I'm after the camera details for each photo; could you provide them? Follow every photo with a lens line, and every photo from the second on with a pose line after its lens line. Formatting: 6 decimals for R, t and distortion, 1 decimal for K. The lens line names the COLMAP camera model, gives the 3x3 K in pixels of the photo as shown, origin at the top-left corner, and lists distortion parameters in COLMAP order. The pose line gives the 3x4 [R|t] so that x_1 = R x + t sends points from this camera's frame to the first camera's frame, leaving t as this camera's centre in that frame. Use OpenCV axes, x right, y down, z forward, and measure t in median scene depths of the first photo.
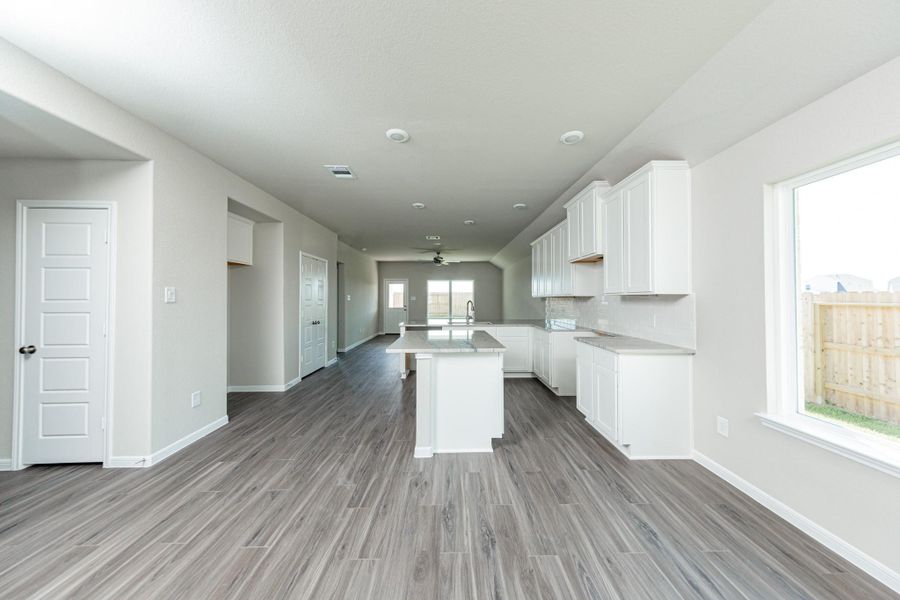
lens RADIAL K [[285.4, 0, 455.0], [0, 285.4, 297.4], [0, 0, 1]] dist [0.003938, 0.000119]
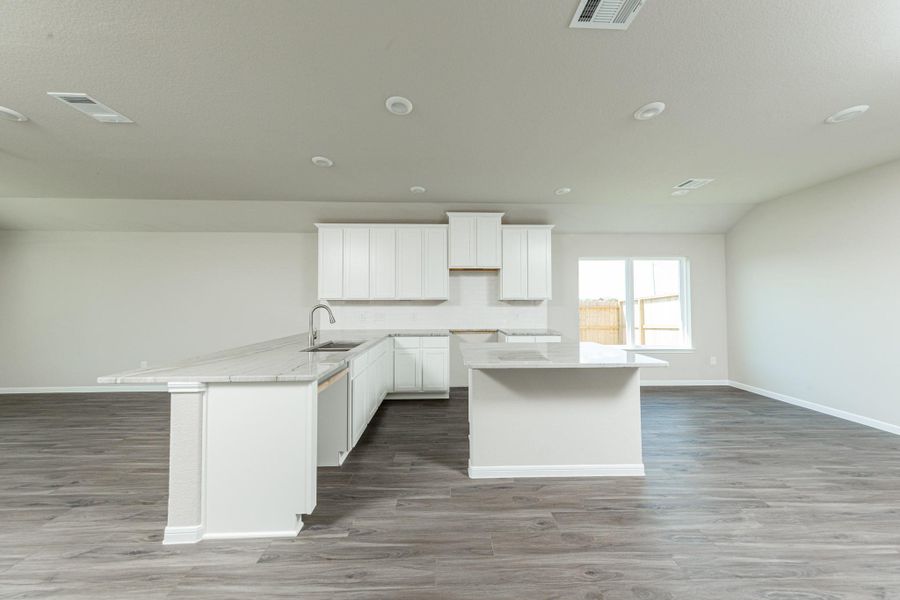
lens RADIAL K [[285.4, 0, 451.0], [0, 285.4, 296.7], [0, 0, 1]] dist [0.003938, 0.000119]
pose [[0.000466, 0.021036, 0.999779, -1.059276], [-0.004913, 0.999767, -0.021033, 0.010629], [-0.999988, -0.004902, 0.000570, 1.605210]]
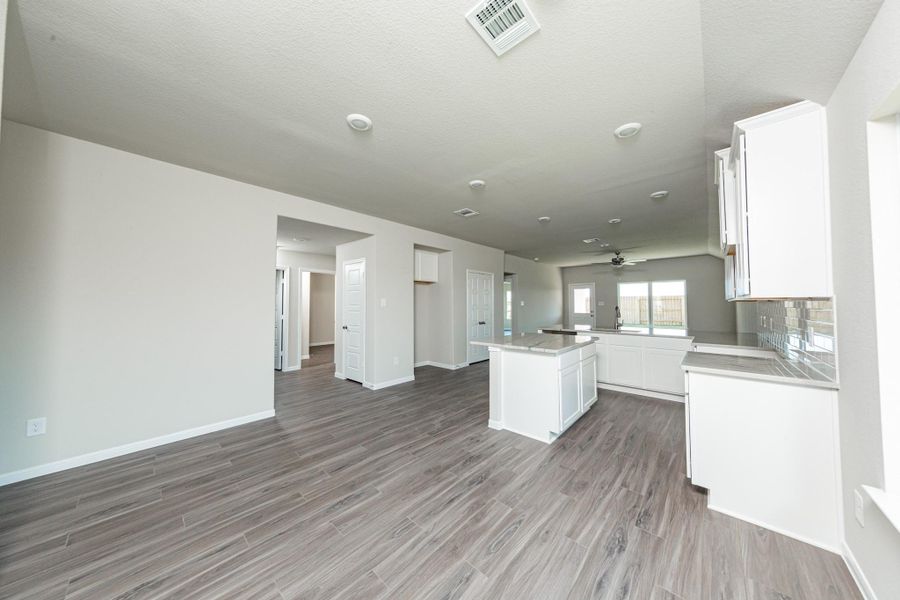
lens RADIAL K [[285.4, 0, 453.7], [0, 285.4, 300.0], [0, 0, 1]] dist [0.003938, 0.000119]
pose [[0.729922, -0.013091, -0.683405, 0.636958], [0.006509, 0.999904, -0.012202, -0.001475], [0.683499, 0.004458, 0.729937, -0.059638]]
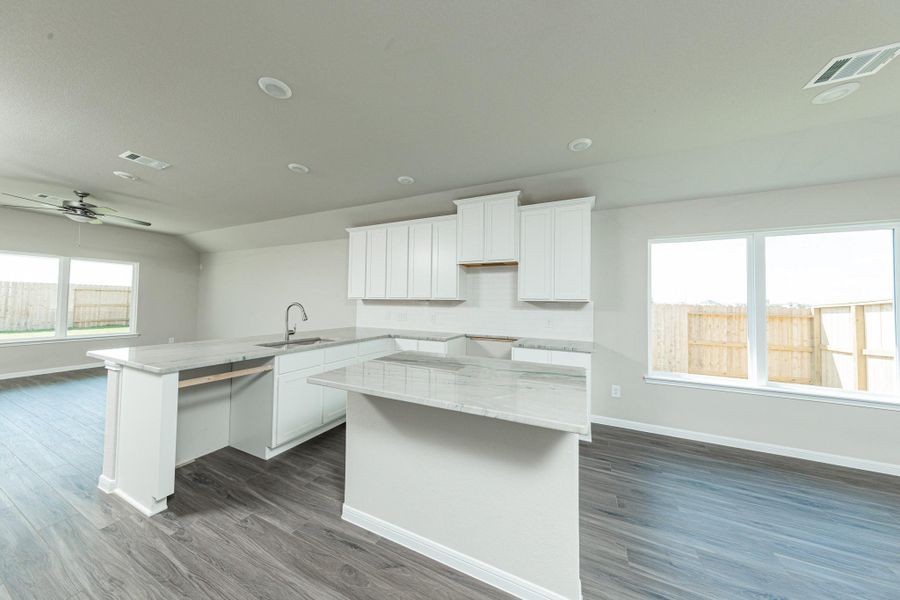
lens RADIAL K [[285.4, 0, 455.3], [0, 285.4, 296.1], [0, 0, 1]] dist [0.003938, 0.000119]
pose [[0.446988, 0.030636, 0.894015, -0.692482], [-0.021359, 0.999494, -0.023571, 0.007502], [-0.894285, -0.008559, 0.447416, 0.963192]]
